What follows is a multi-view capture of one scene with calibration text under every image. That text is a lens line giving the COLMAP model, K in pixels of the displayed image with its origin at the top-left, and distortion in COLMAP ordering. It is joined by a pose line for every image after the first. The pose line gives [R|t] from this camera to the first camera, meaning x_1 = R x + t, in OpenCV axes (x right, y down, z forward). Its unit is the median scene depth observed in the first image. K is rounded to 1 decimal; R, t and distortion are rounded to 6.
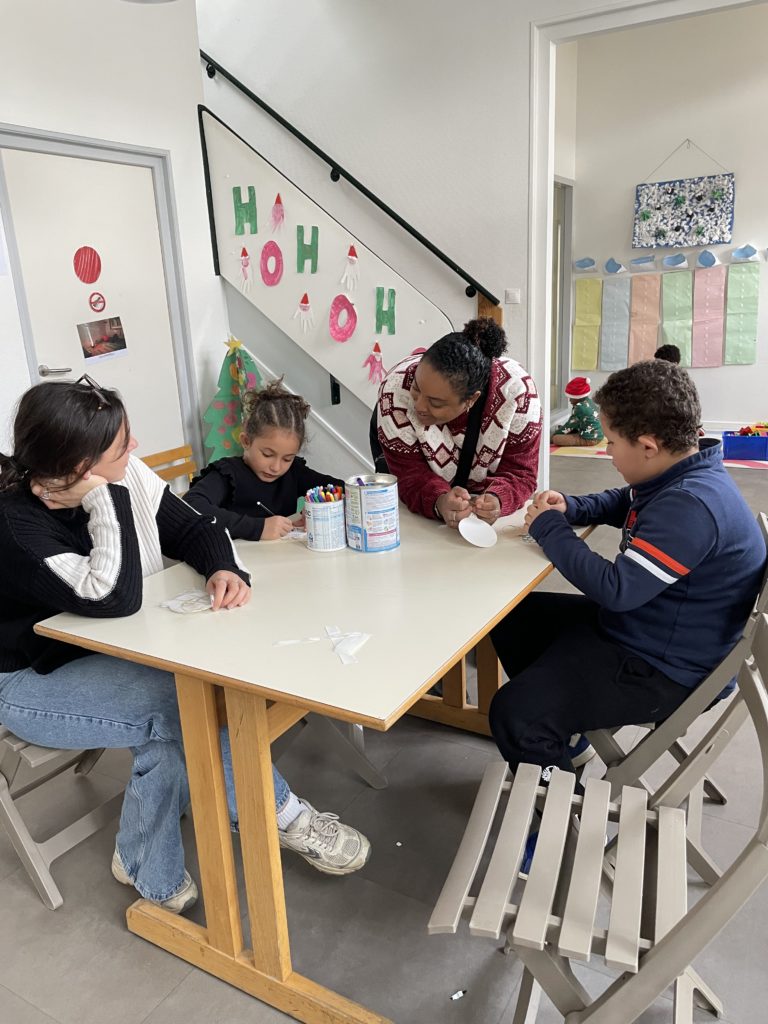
lens RADIAL K [[793.8, 0, 381.9], [0, 793.8, 509.6], [0, 0, 1]] dist [0.038431, -0.014005]
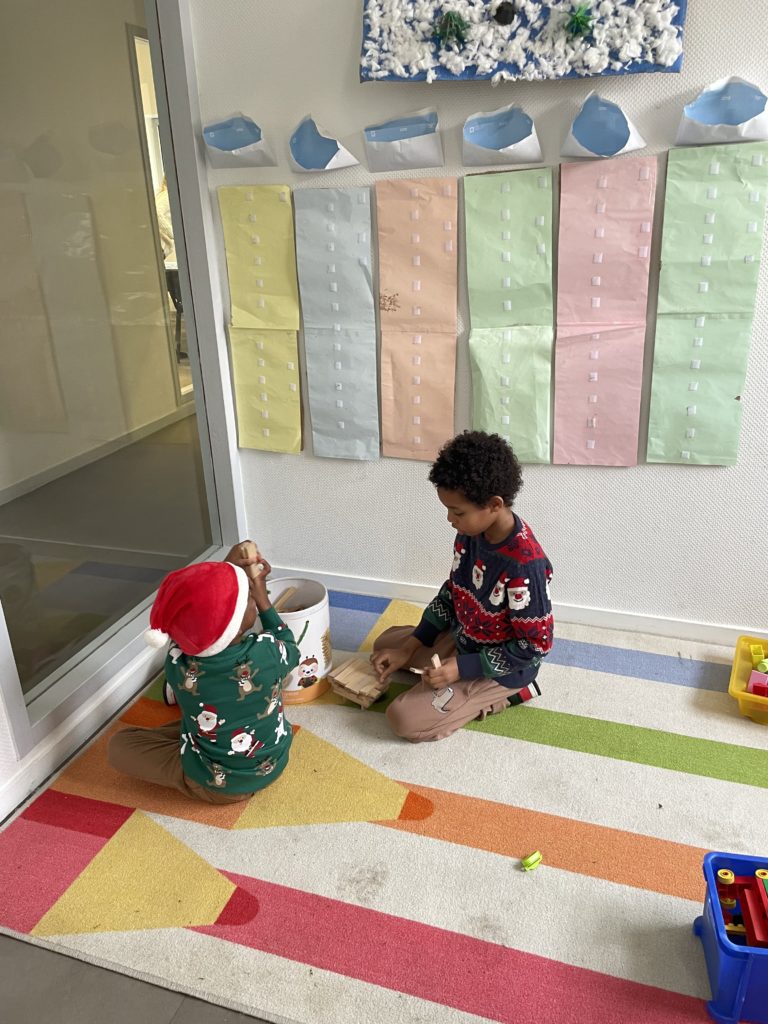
lens RADIAL K [[793.8, 0, 385.6], [0, 793.8, 514.4], [0, 0, 1]] dist [0.038431, -0.014005]
pose [[0.982935, -0.049283, 0.177230, 0.264546], [0.029690, 0.993315, 0.111550, -0.203570], [-0.181542, -0.104384, 0.977827, 0.700532]]
